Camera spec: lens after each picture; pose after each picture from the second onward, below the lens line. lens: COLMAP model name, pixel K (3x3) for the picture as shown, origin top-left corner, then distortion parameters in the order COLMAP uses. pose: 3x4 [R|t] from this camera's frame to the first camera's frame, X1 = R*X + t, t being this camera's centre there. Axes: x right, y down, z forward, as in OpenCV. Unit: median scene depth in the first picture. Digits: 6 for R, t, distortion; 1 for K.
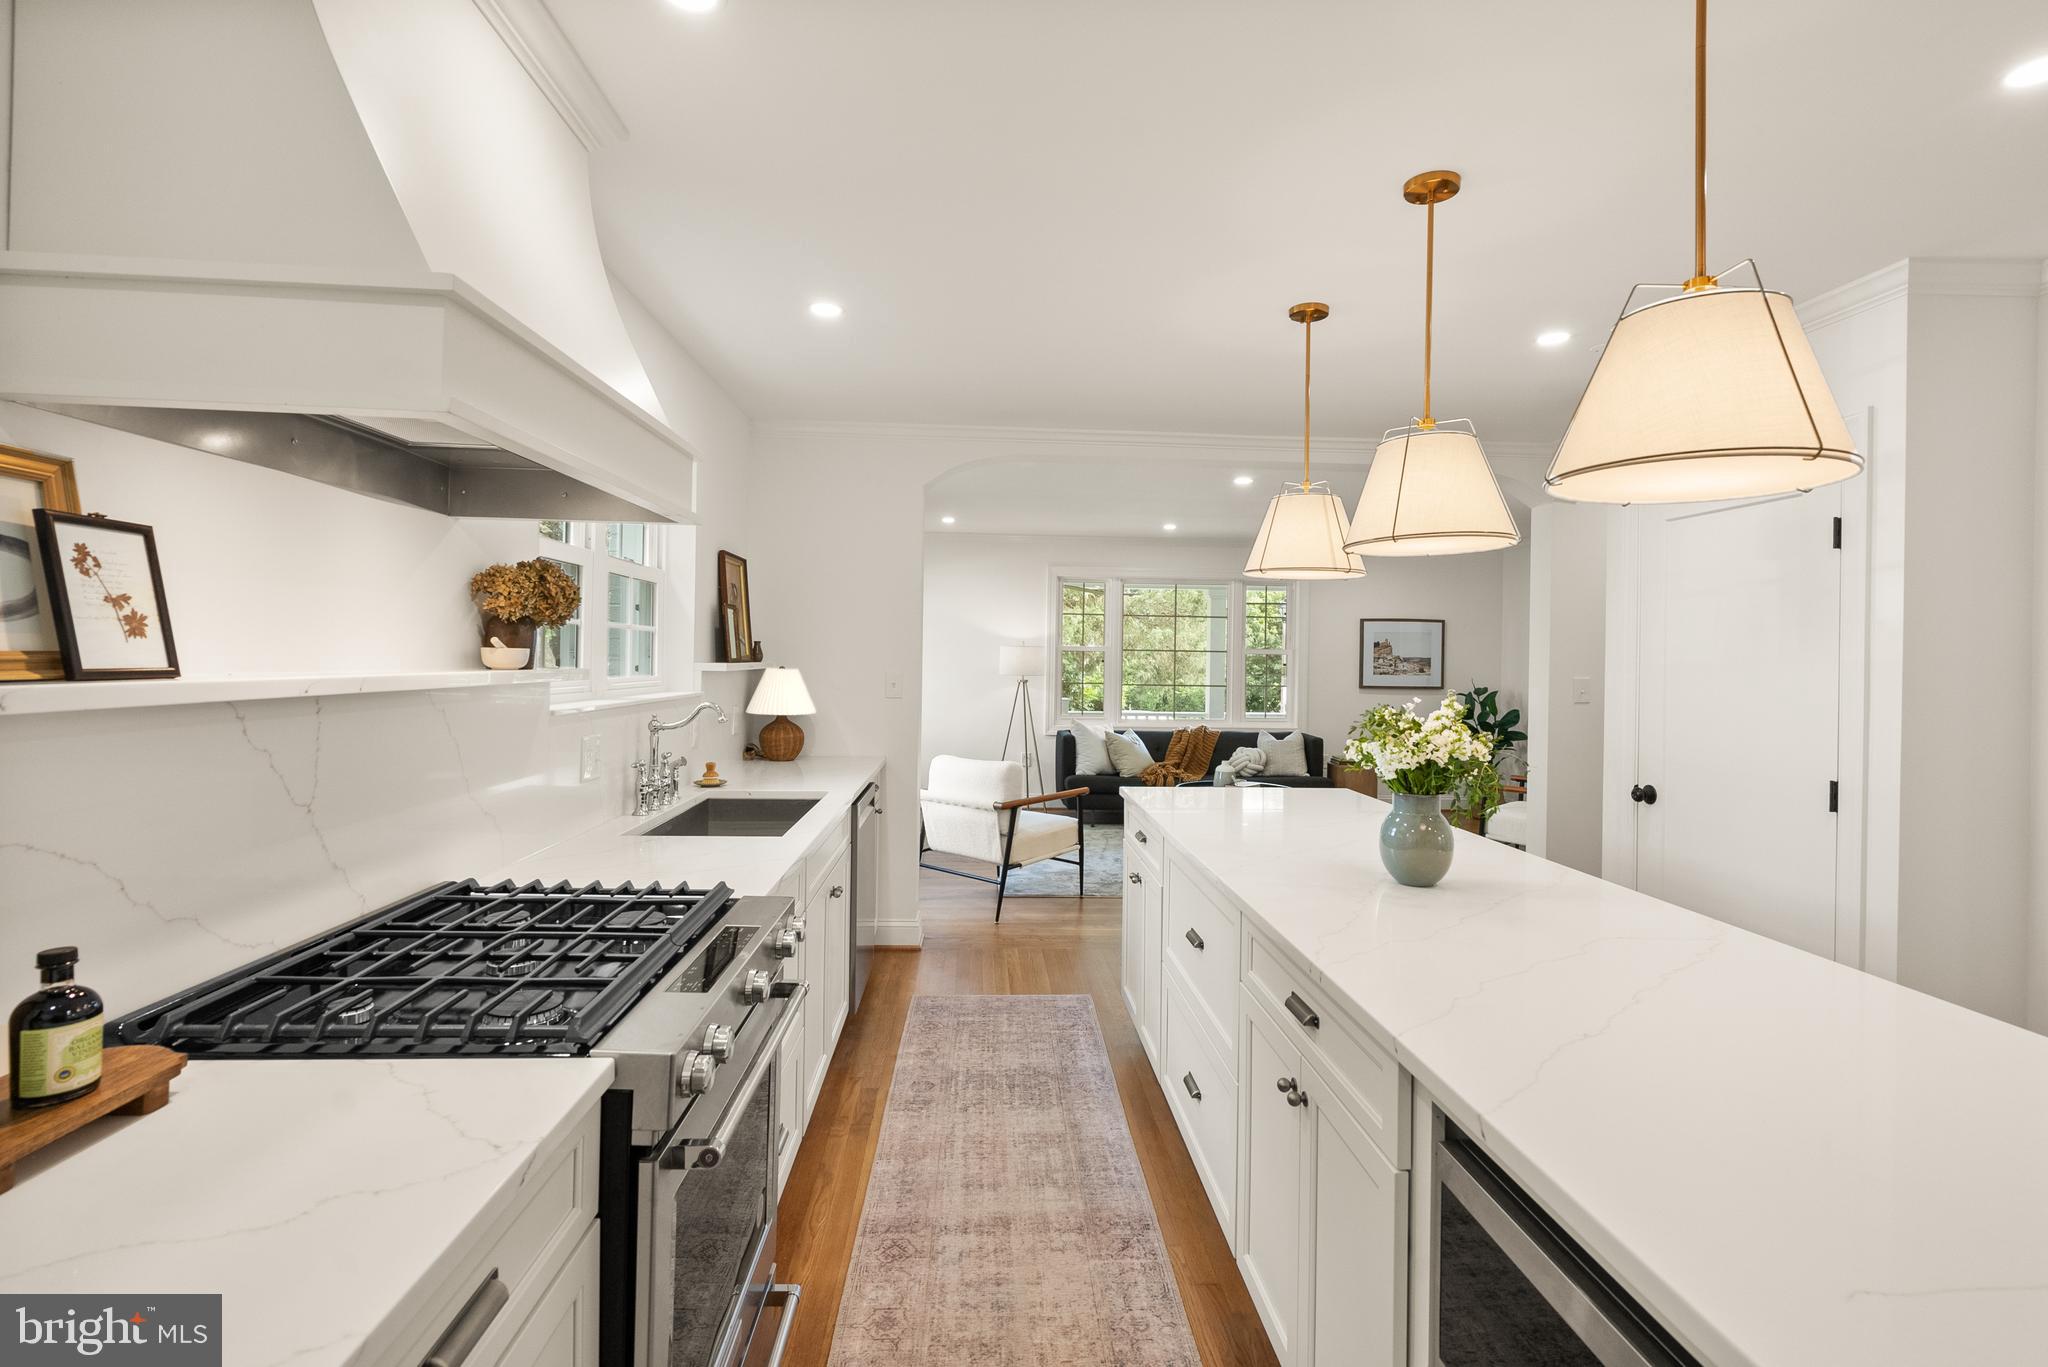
lens RADIAL K [[944.4, 0, 1003.5], [0, 944.4, 658.3], [0, 0, 1]] dist [0.001339, -0.000161]
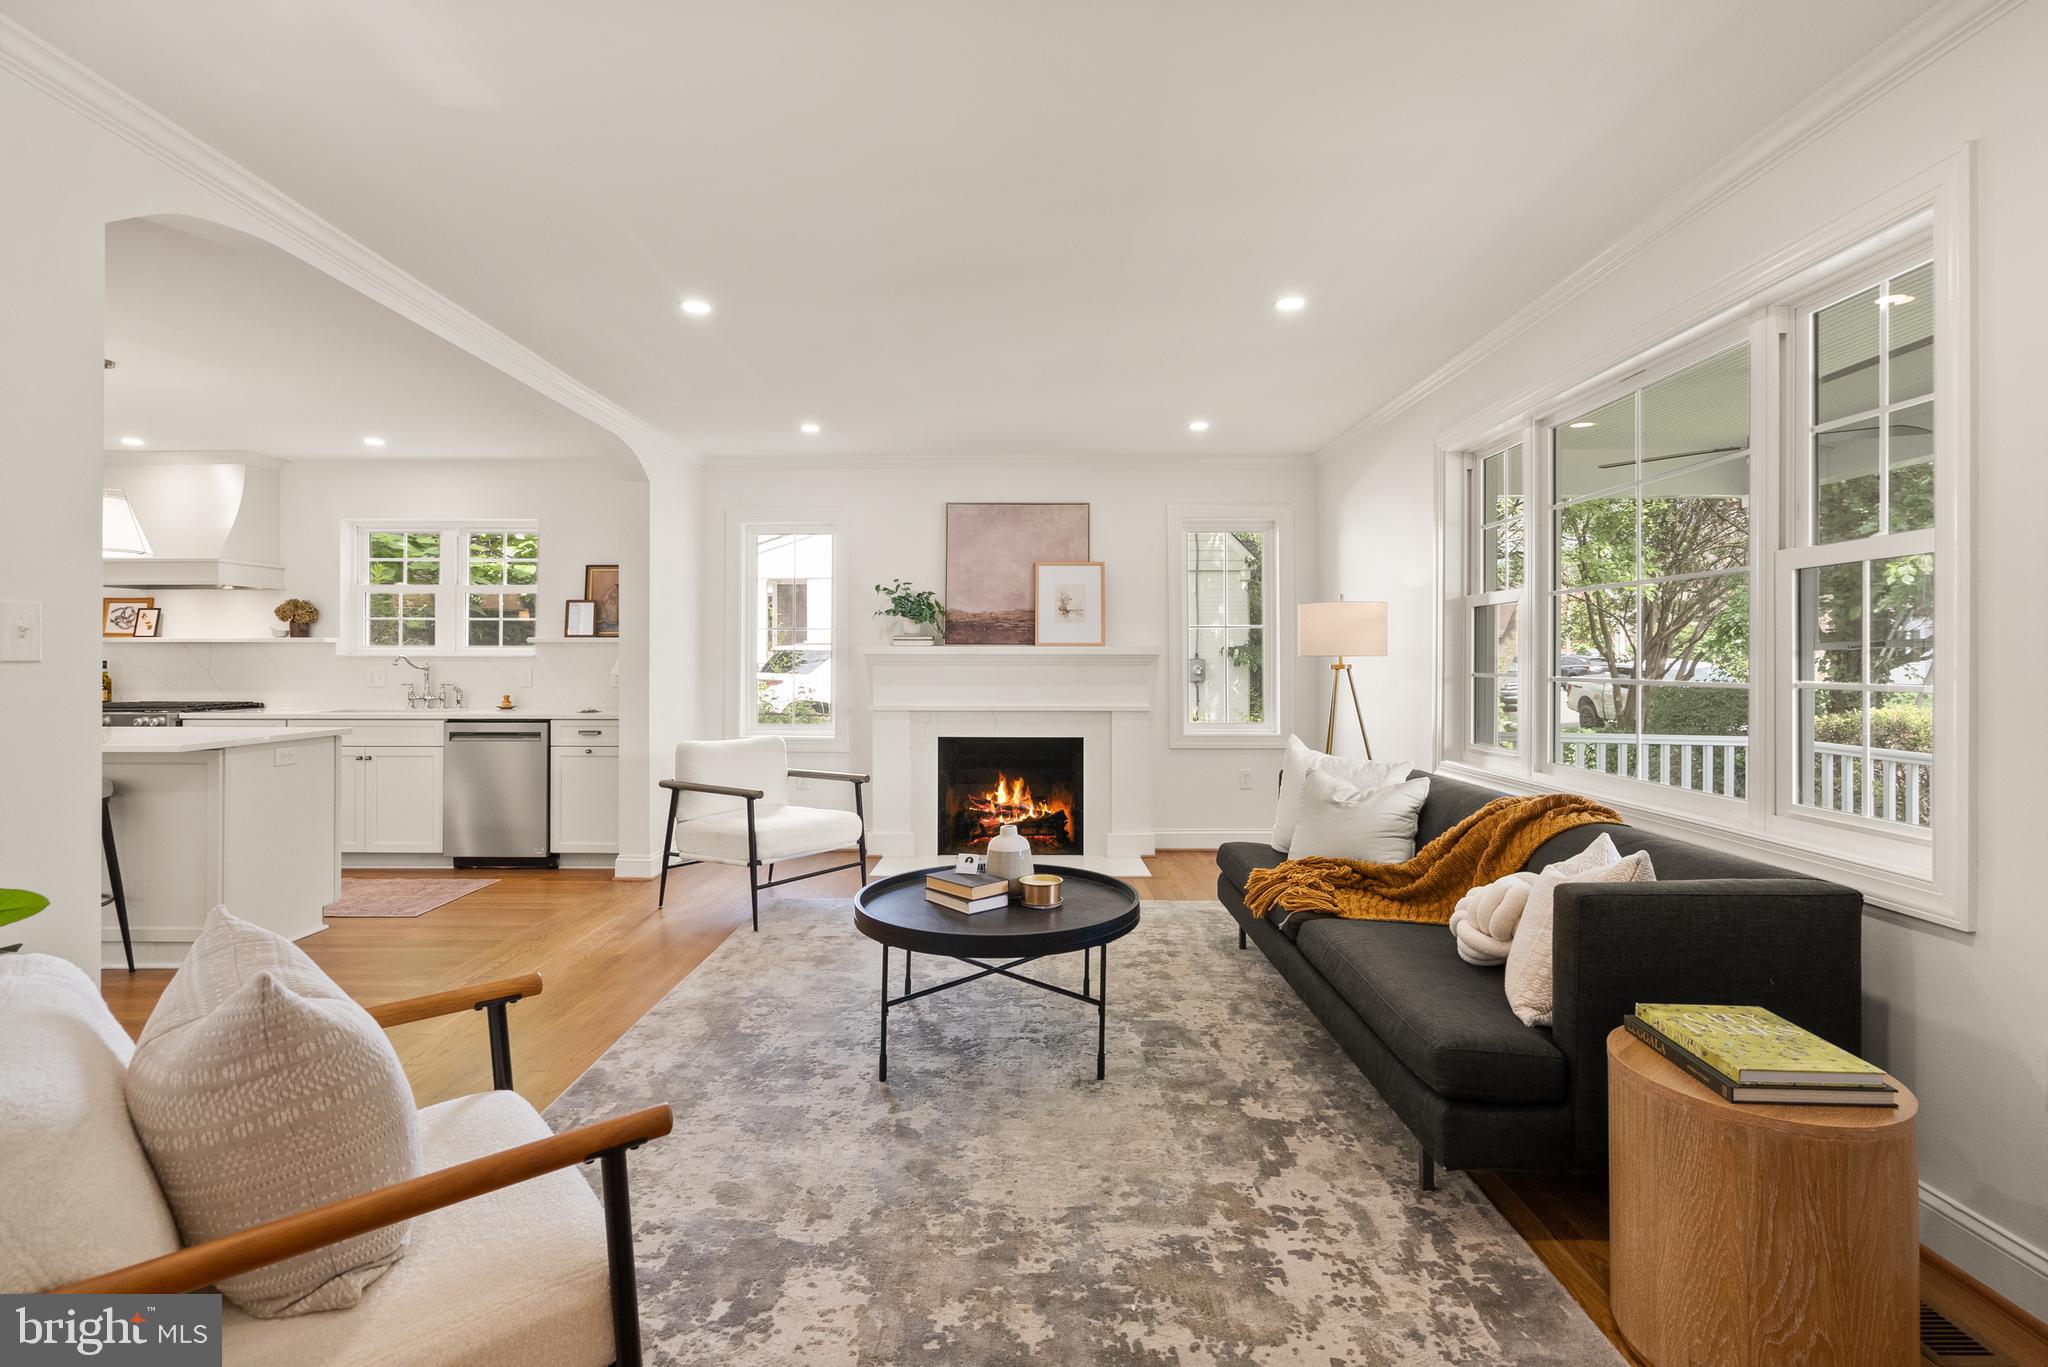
lens RADIAL K [[926.9, 0, 1020.2], [0, 926.9, 653.5], [0, 0, 1]] dist [-0.001748, -0.000124]
pose [[-0.040923, -0.010497, -0.999107, 0.588679], [-0.003265, 0.999941, -0.010372, 0.021520], [0.999157, 0.002838, -0.040955, 0.883429]]
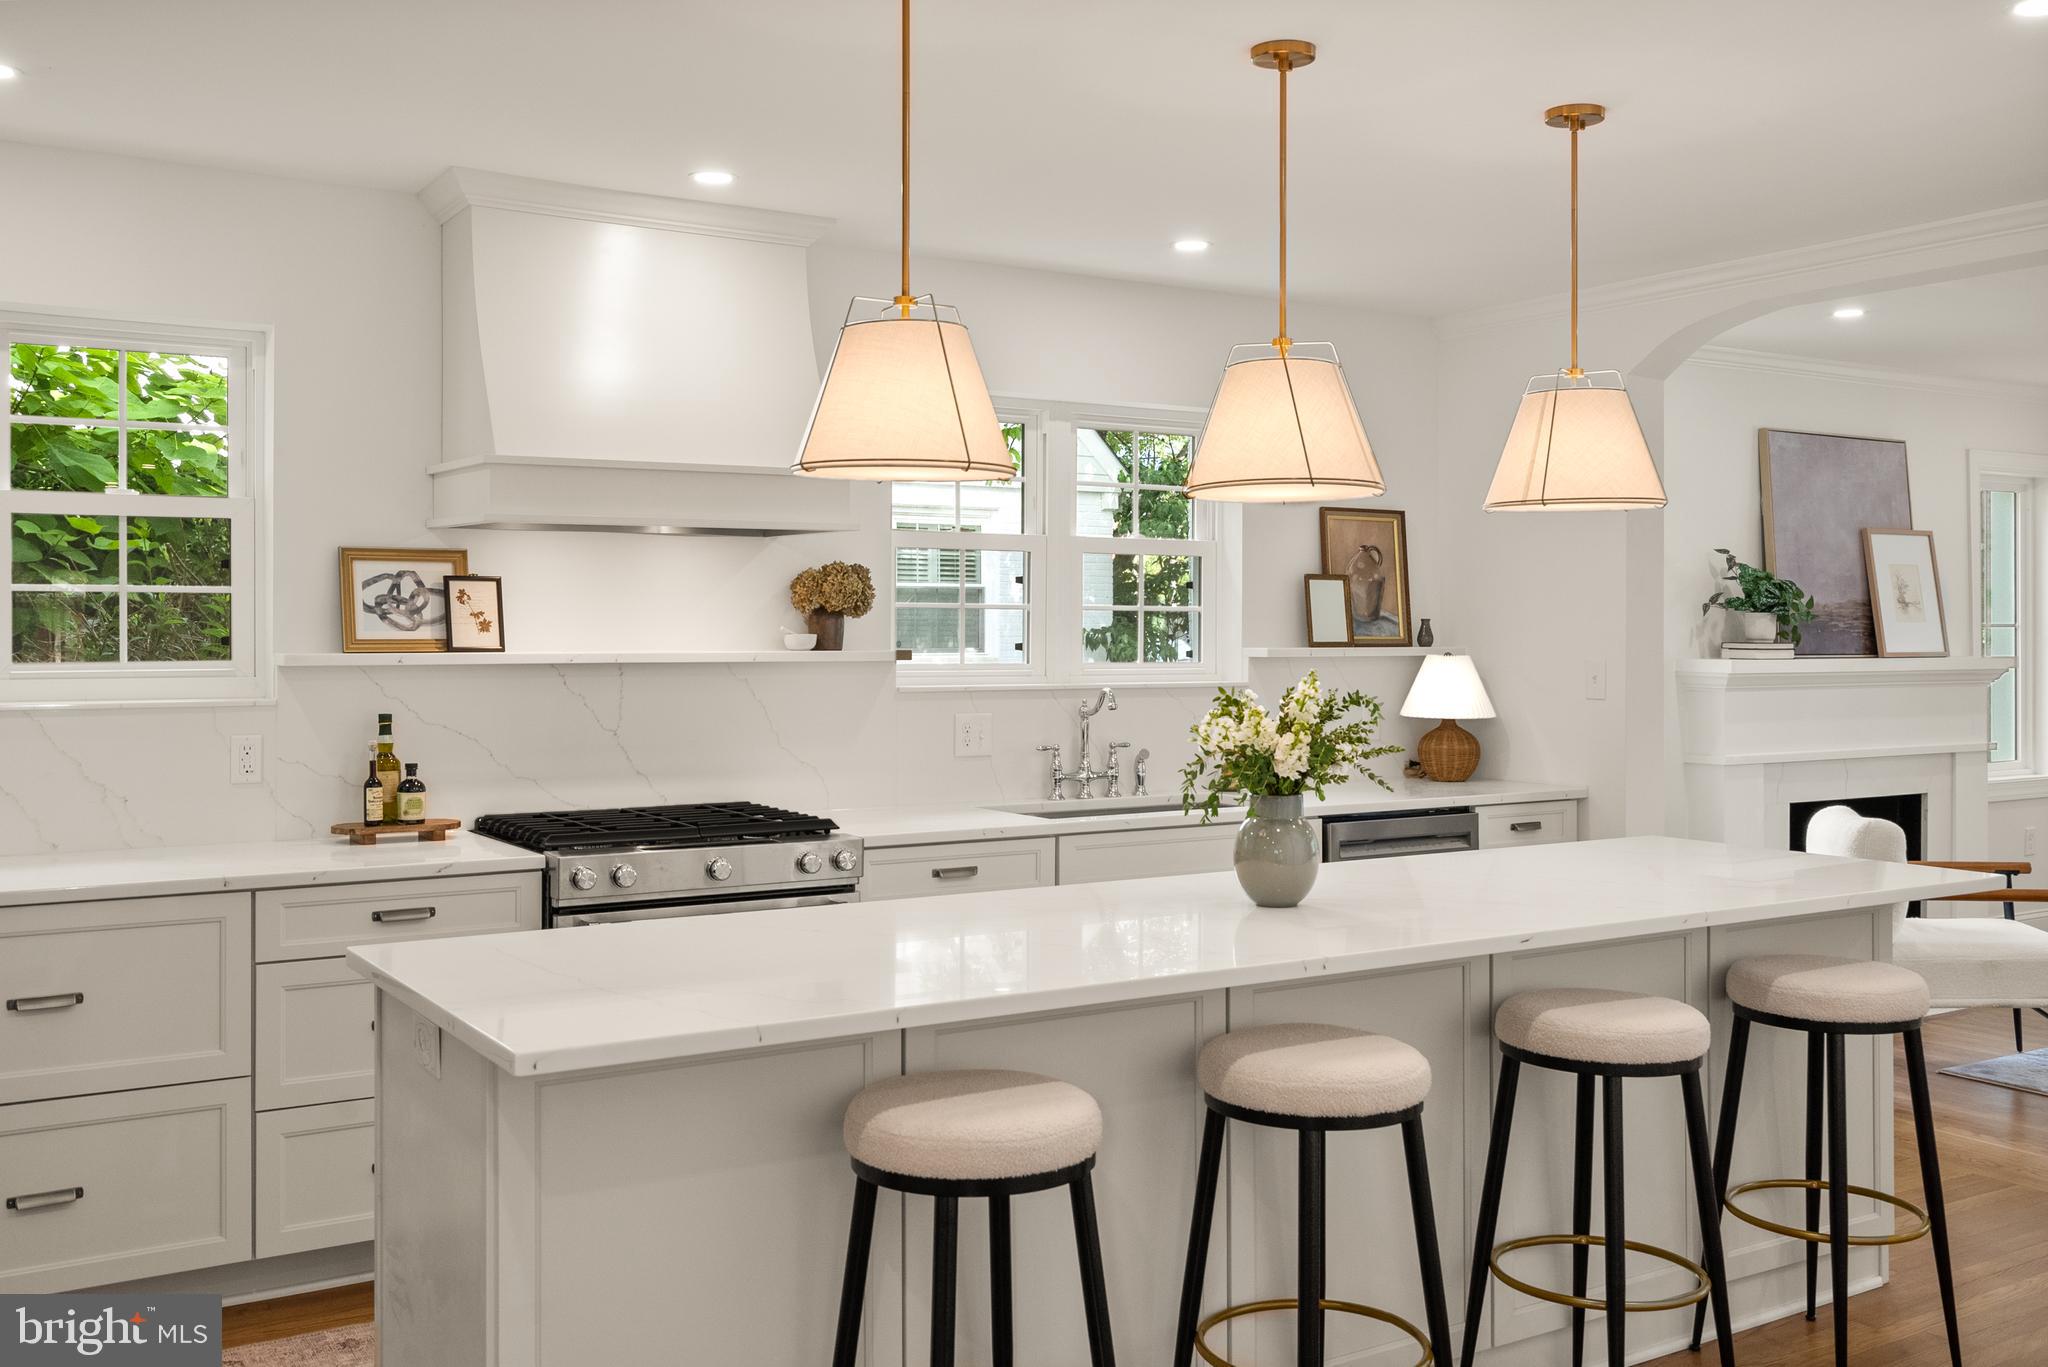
lens RADIAL K [[1823.7, 0, 1032.7], [0, 1823.7, 644.9], [0, 0, 1]] dist [0.001238, -0.003122]
pose [[0.493518, -0.009131, -0.869688, 0.458885], [0.005399, 0.999958, -0.007434, 0.006171], [0.869719, -0.001027, 0.493547, 0.010383]]
